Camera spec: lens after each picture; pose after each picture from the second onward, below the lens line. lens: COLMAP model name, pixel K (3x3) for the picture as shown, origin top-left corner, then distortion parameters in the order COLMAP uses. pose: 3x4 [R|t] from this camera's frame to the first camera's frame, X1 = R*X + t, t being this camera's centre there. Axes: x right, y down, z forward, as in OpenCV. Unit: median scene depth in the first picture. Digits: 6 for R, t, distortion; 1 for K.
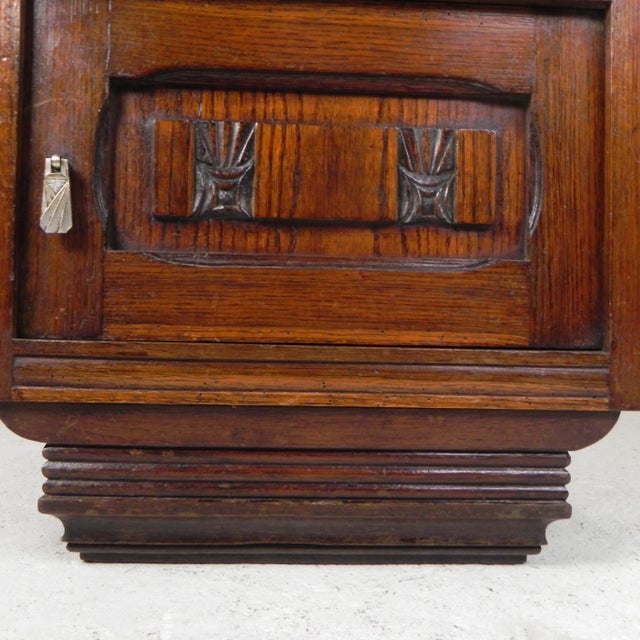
lens RADIAL K [[619.8, 0, 318.3], [0, 619.8, 315.1], [0, 0, 1]] dist [-0.009172, 0.000000]
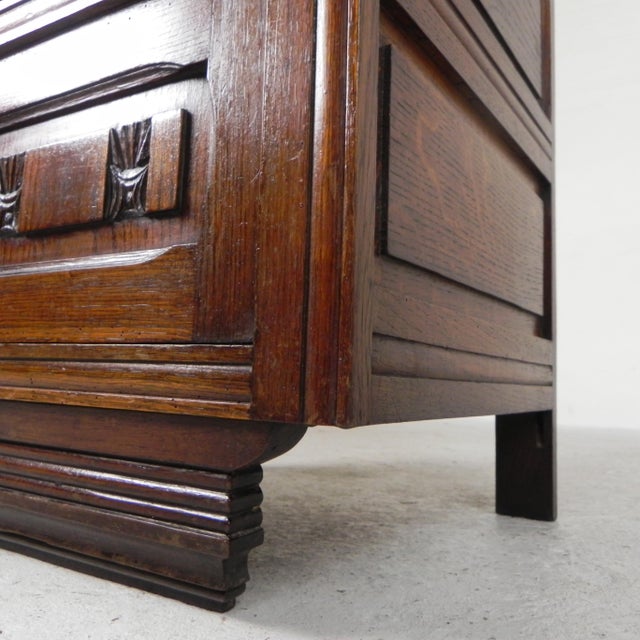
lens RADIAL K [[640.4, 0, 321.0], [0, 640.4, 316.3], [0, 0, 1]] dist [-0.015998, 0.000000]
pose [[0.824150, -0.047790, -0.564352, 1.007618], [-0.013953, 0.994418, -0.104584, 0.108557], [0.566200, 0.094067, 0.818883, 0.379806]]
